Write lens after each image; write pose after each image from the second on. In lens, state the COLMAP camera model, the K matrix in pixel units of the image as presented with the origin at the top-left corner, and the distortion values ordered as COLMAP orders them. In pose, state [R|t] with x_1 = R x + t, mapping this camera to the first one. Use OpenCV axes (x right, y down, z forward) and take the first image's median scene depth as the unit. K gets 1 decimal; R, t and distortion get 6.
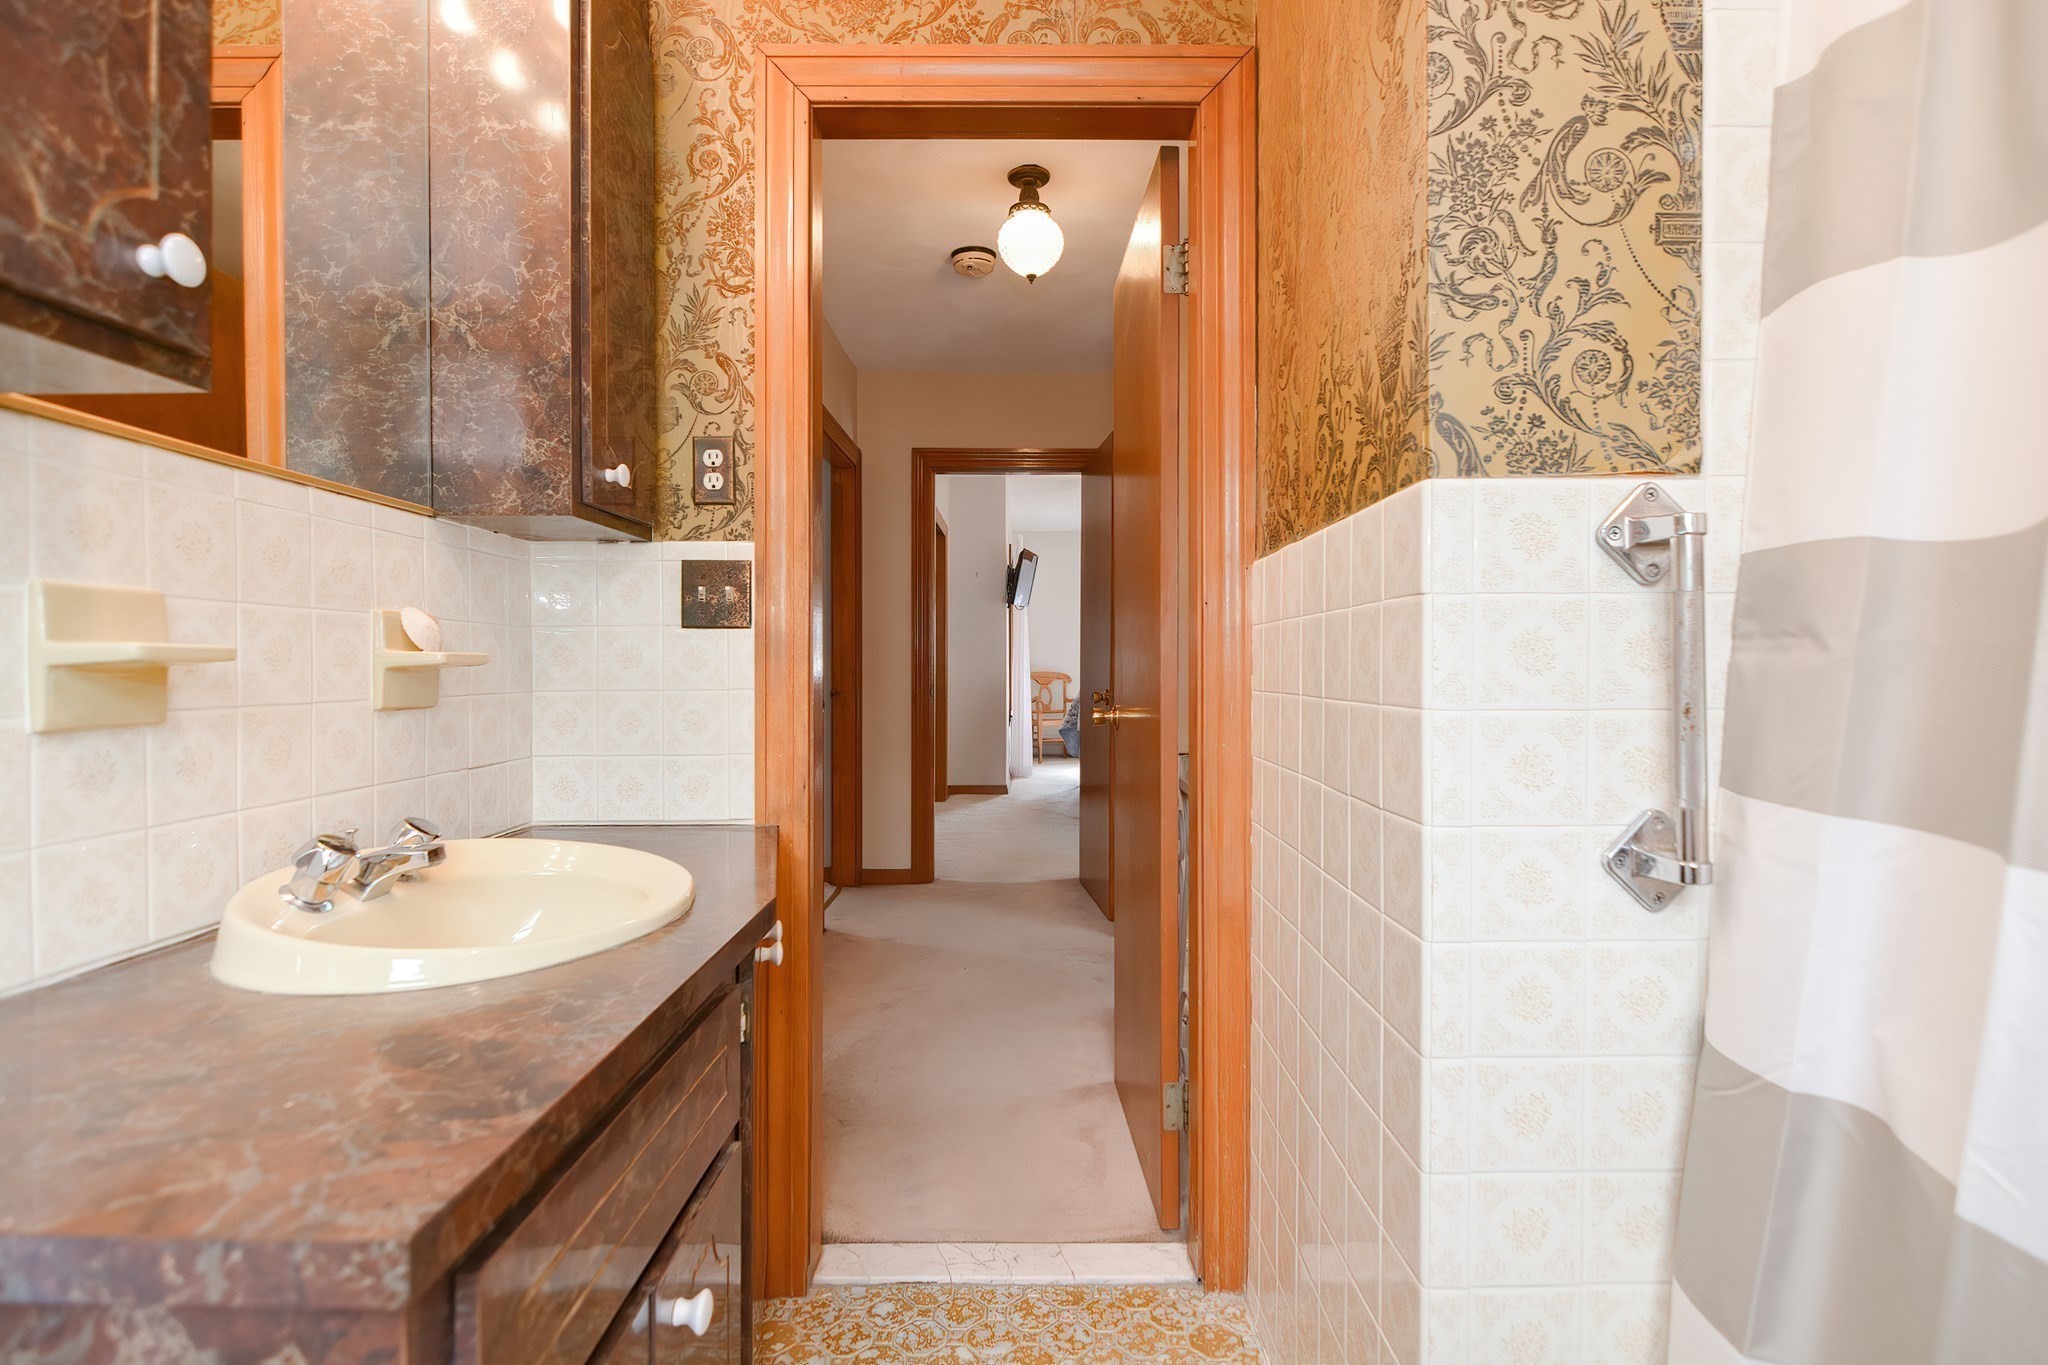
lens RADIAL K [[986.9, 0, 1030.9], [0, 986.9, 675.3], [0, 0, 1]] dist [0.018837, -0.021588]
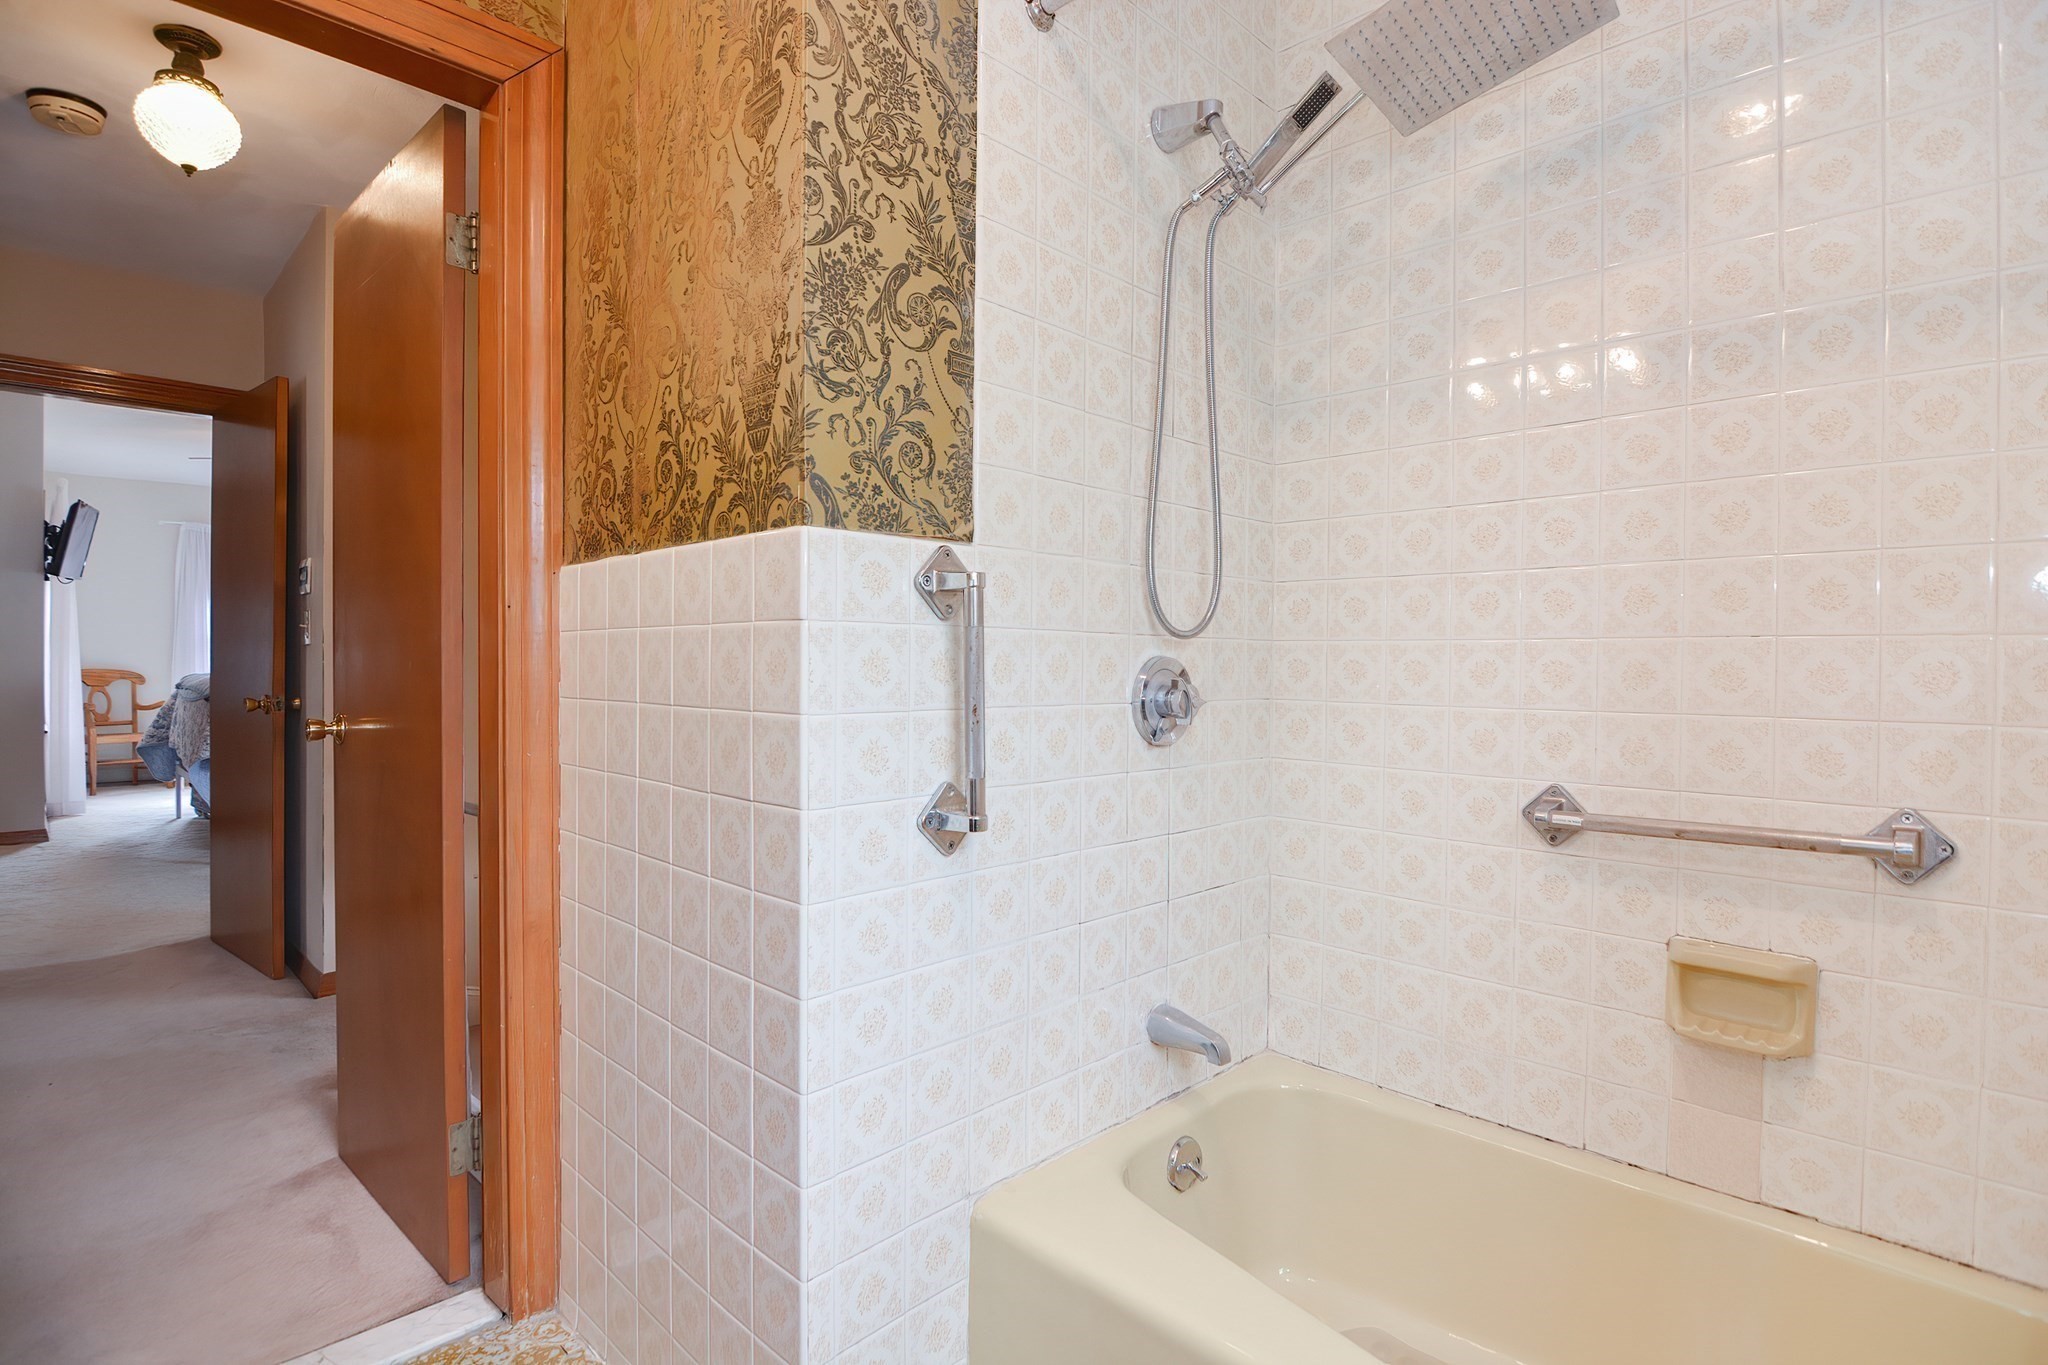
lens RADIAL K [[991.6, 0, 1032.3], [0, 991.6, 678.8], [0, 0, 1]] dist [0.002100, -0.008512]
pose [[0.700446, -0.006452, 0.713677, -0.274573], [0.001035, 0.999967, 0.008025, -0.019598], [-0.713705, -0.004883, 0.700429, -0.054031]]
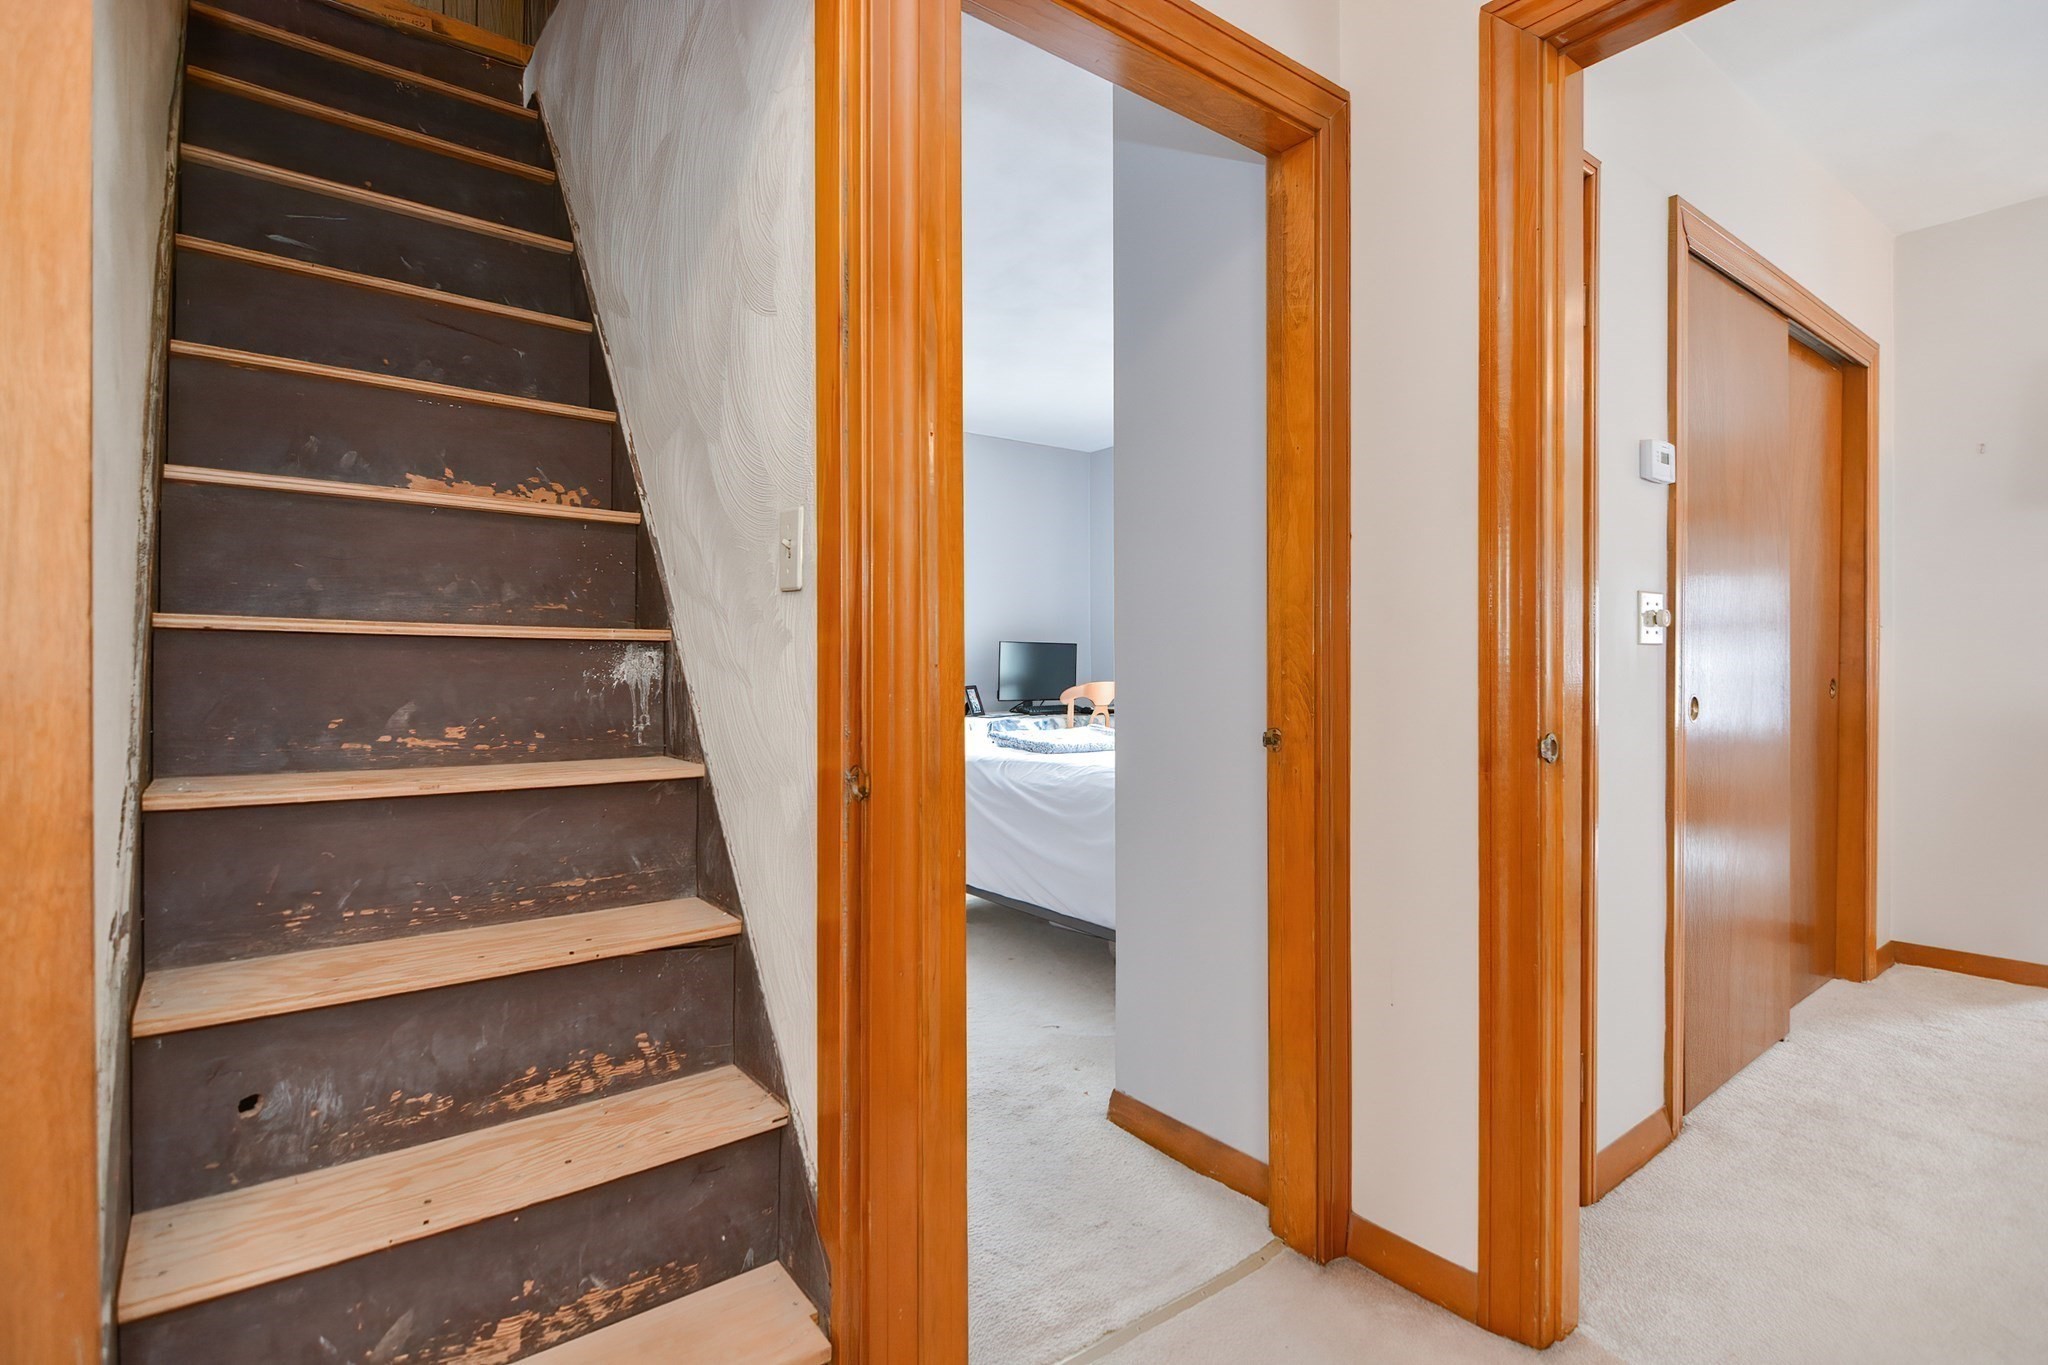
lens RADIAL K [[941.6, 0, 1024.0], [0, 941.6, 682.5], [0, 0, 1]] dist [0.012874, -0.007441]
pose [[0.601212, 0.002537, -0.799086, 0.216486], [-0.002452, 0.999996, 0.001329, -0.026448], [0.799086, 0.001160, 0.601216, 3.628134]]
